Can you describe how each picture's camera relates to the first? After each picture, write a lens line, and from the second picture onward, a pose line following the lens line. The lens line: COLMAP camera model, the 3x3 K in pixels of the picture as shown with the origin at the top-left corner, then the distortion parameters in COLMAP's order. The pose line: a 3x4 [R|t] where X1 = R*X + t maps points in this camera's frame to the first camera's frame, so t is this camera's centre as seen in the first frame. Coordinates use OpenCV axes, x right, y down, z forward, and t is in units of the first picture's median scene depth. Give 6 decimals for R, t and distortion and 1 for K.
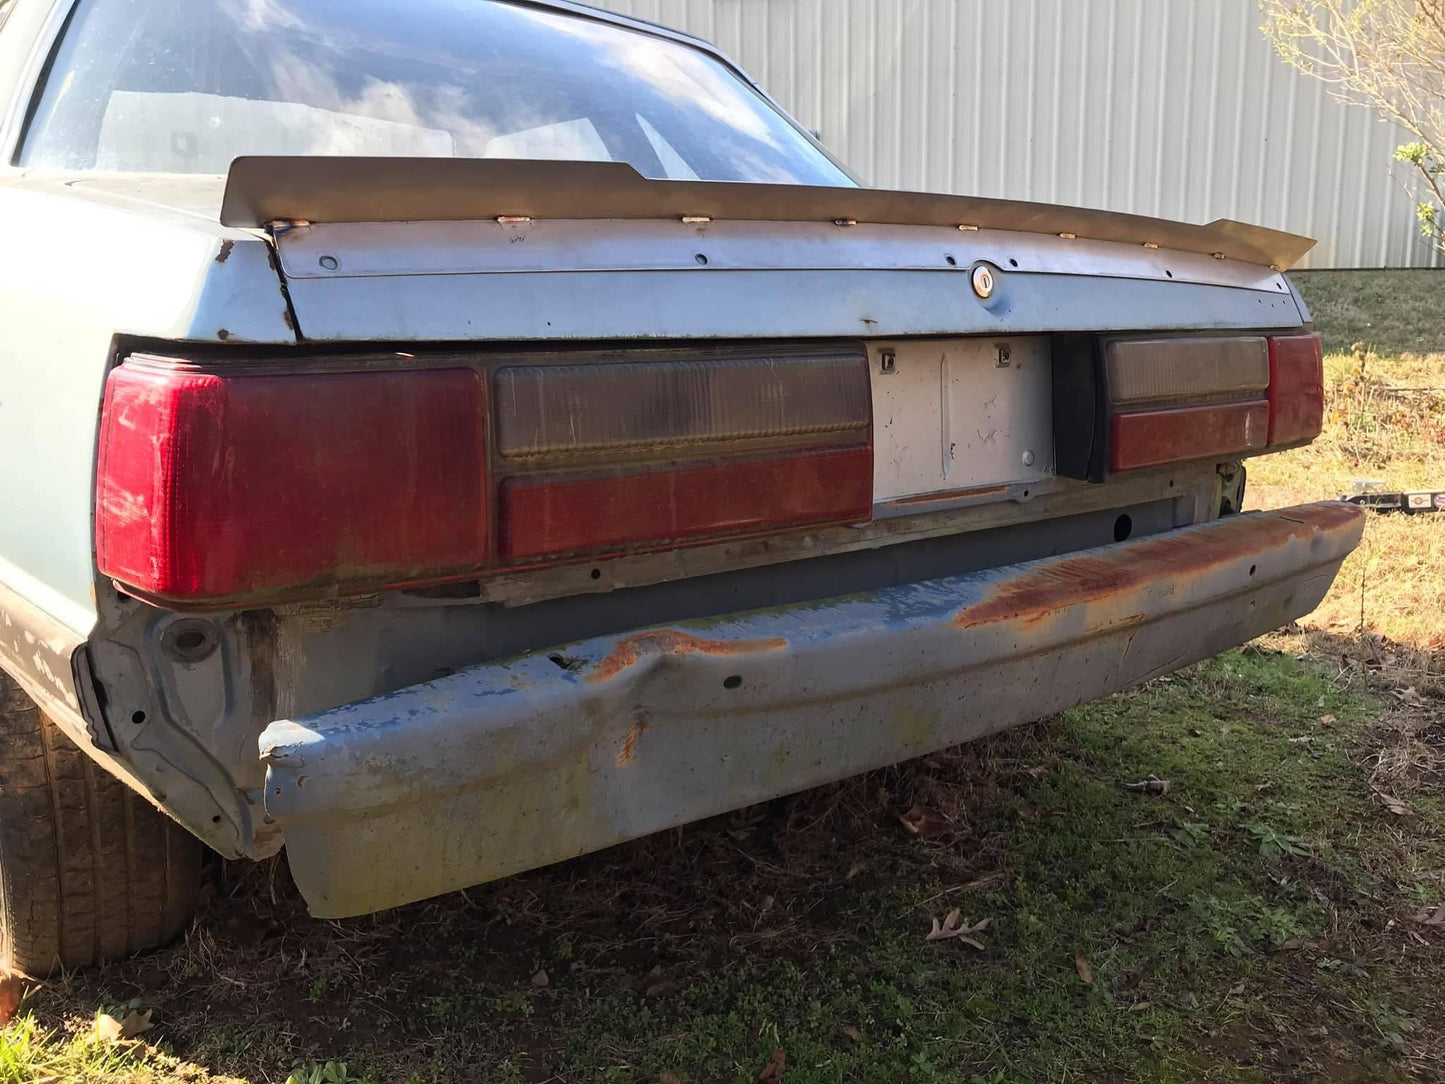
lens RADIAL K [[1241.5, 0, 722.5], [0, 1241.5, 542.0], [0, 0, 1]] dist [0.038000, -0.059920]
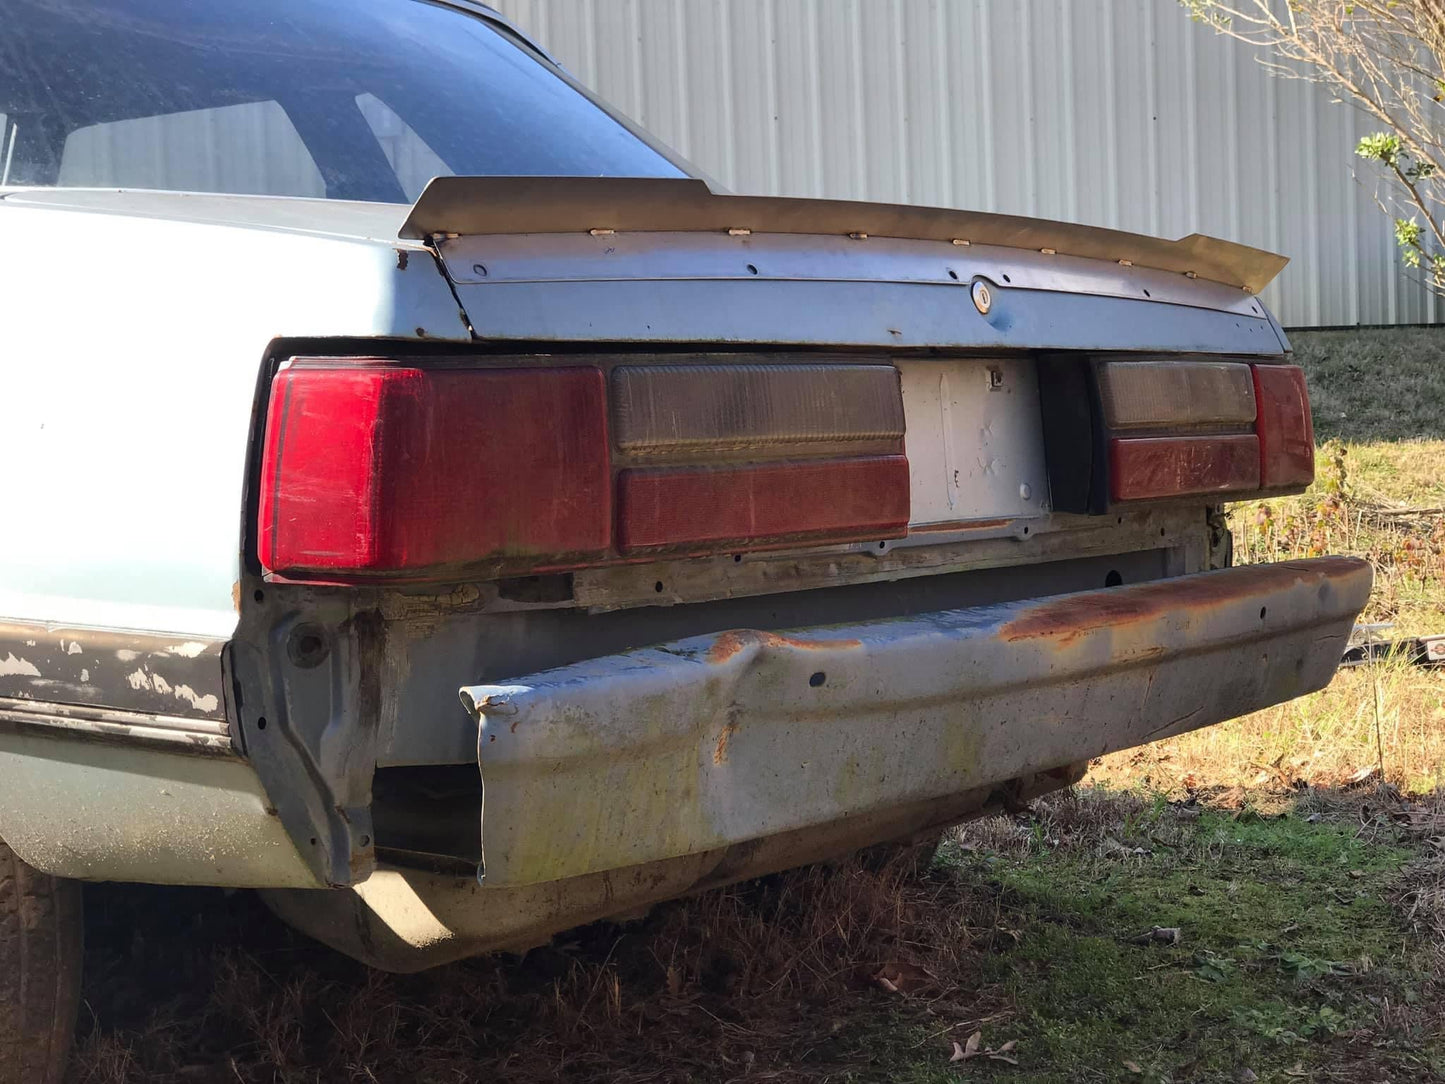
lens RADIAL K [[2727.5, 0, 722.5], [0, 2727.5, 542.0], [0, 0, 1]] dist [-0.052981, 1.423960]
pose [[0.968567, -0.031874, 0.246702, -0.500041], [0.068509, 0.987583, -0.141374, 0.255886], [-0.239133, 0.153832, 0.958724, -0.918452]]
